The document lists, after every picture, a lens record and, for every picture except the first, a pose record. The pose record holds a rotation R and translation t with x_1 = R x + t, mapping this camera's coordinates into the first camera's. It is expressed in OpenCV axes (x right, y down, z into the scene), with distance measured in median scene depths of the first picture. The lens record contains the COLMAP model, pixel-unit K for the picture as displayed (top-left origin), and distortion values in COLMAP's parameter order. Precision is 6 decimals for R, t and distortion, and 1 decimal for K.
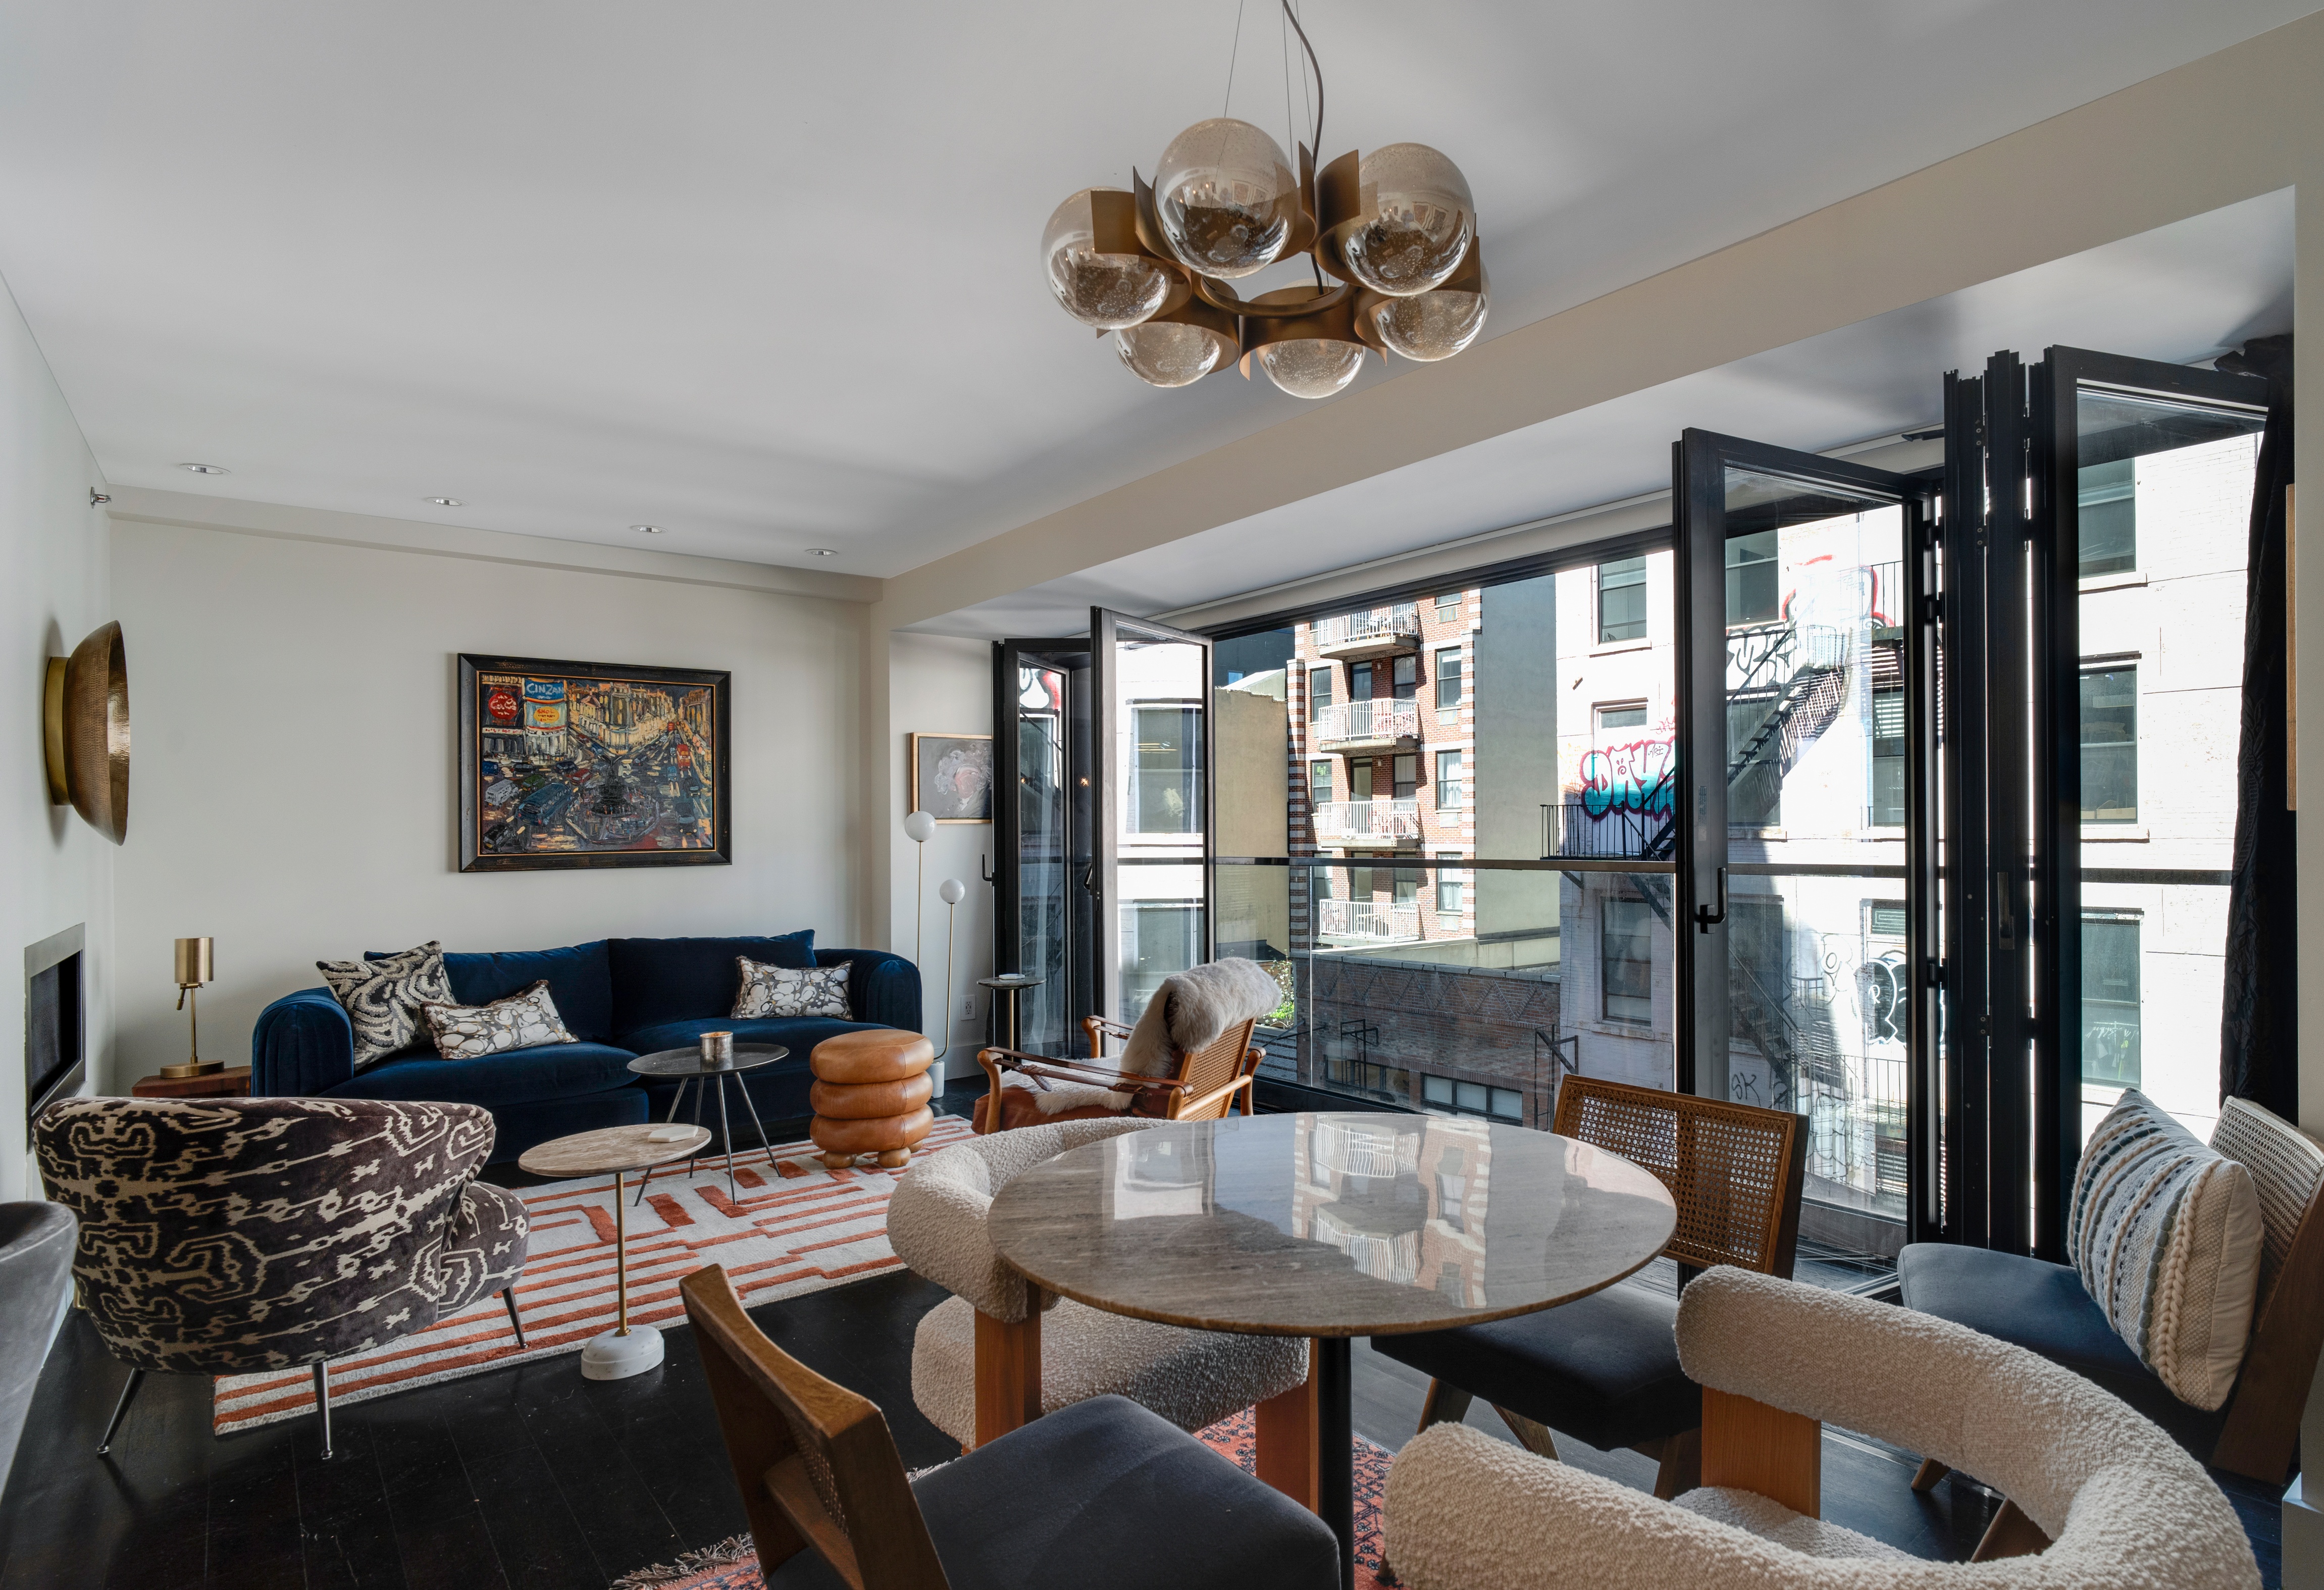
lens RADIAL K [[1229.7, 0, 1302.9], [0, 1229.7, 811.1], [0, 0, 1]] dist [0.001804, 0.000349]
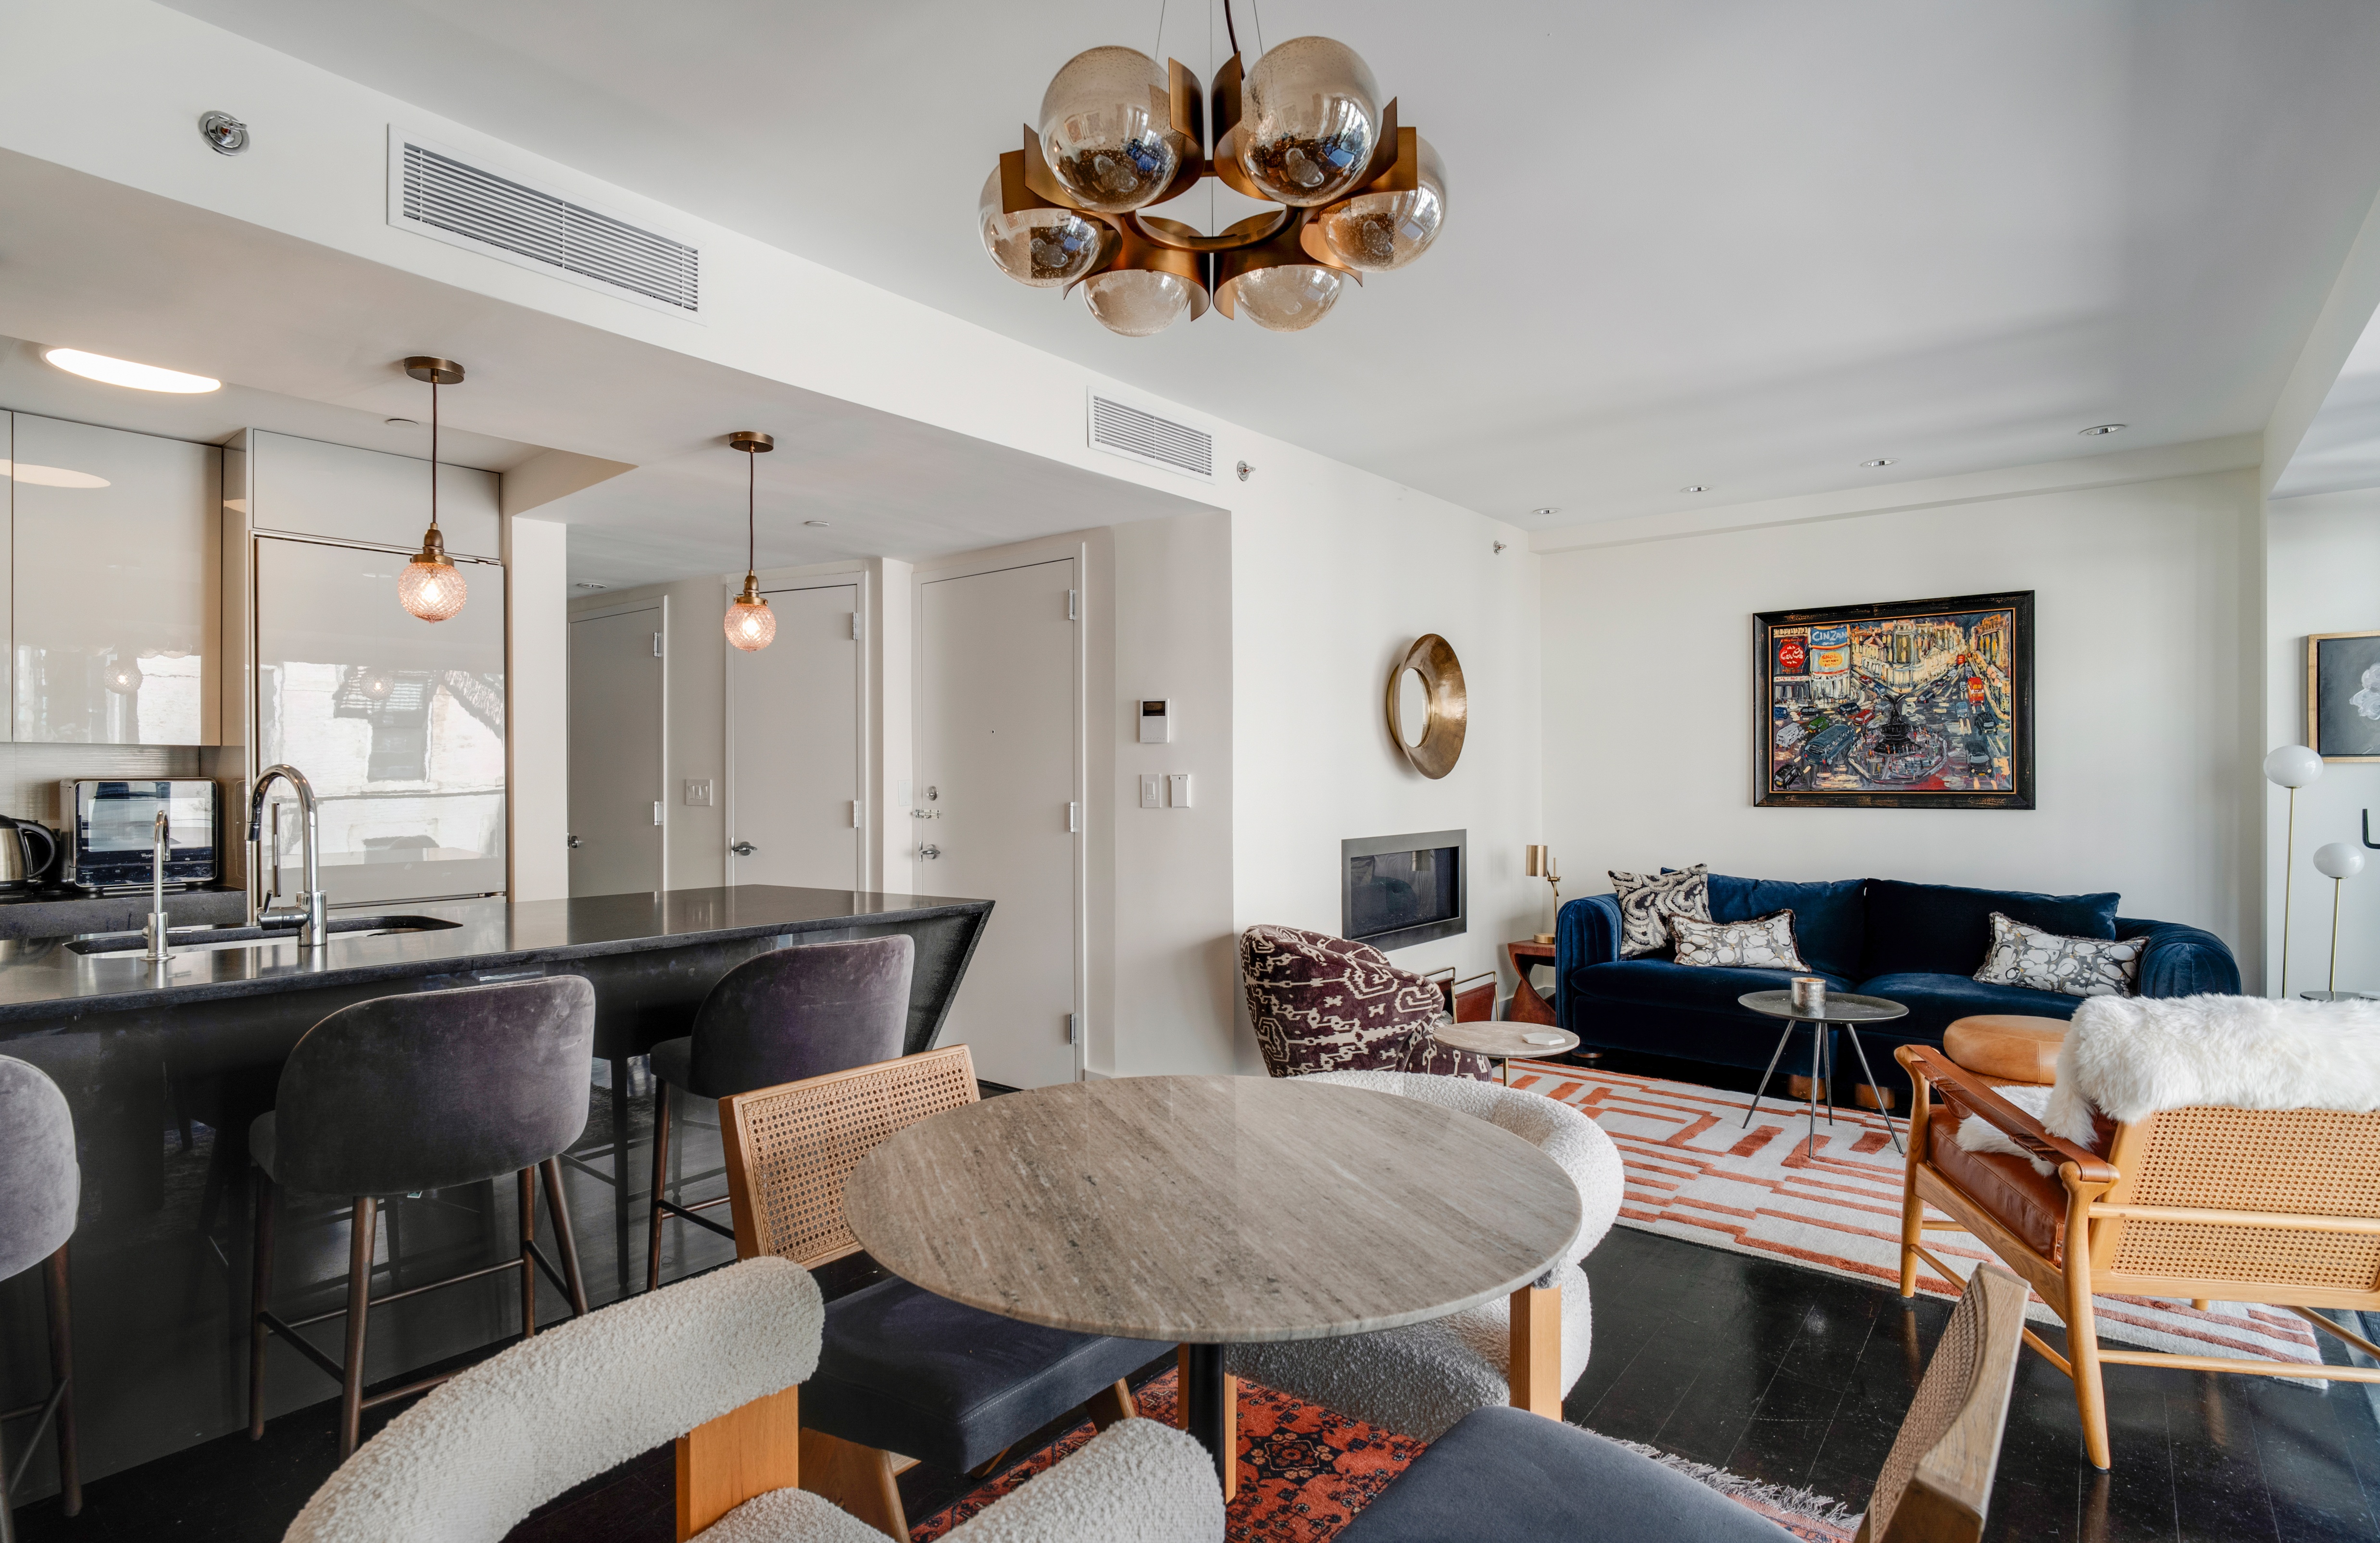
lens RADIAL K [[1183.5, 0, 1150.1], [0, 1183.5, 763.5], [0, 0, 1]] dist [0.001728, -0.000627]
pose [[0.181759, -0.000259, -0.983343, 0.274413], [0.013634, 0.999905, 0.002257, -0.000140], [0.983249, -0.013817, 0.181746, 0.244111]]
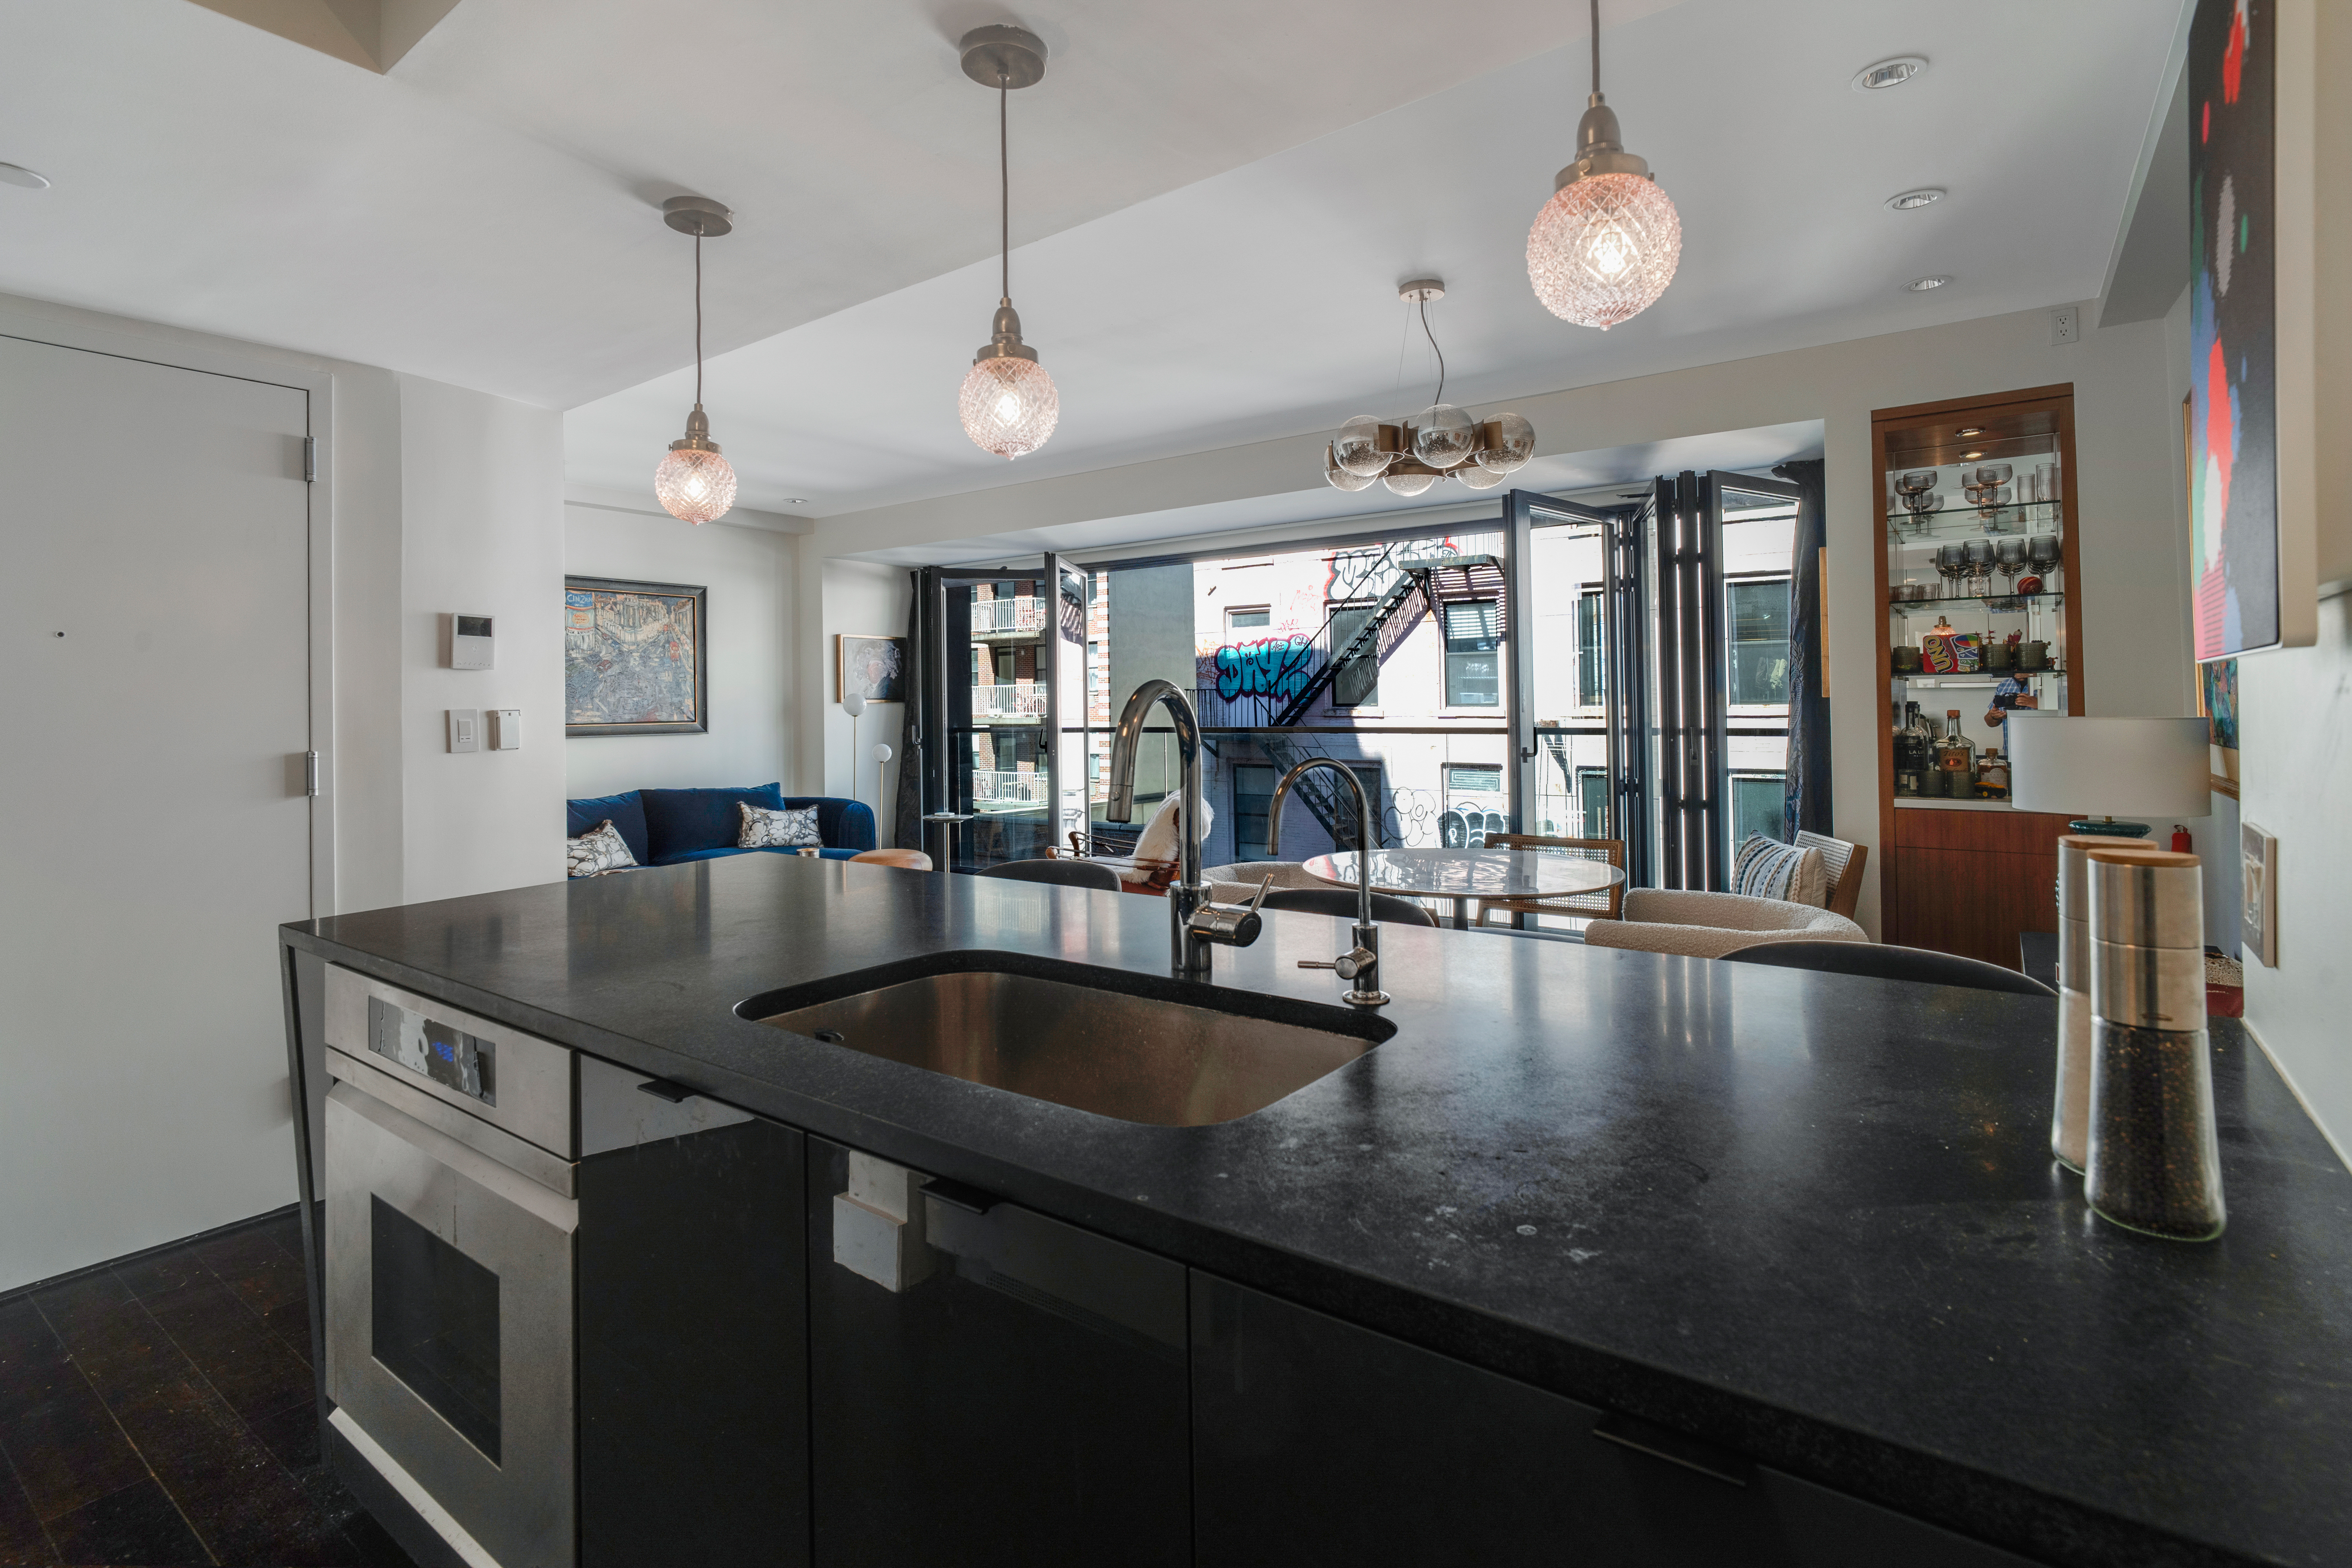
lens RADIAL K [[1103.7, 0, 1096.2], [0, 1103.7, 668.5], [0, 0, 1]] dist [-0.021748, 0.009601]
pose [[0.985879, 0.008004, 0.167267, -0.273642], [-0.004266, 0.999733, -0.022698, -0.001208], [-0.167404, 0.021664, 0.985650, -0.240558]]
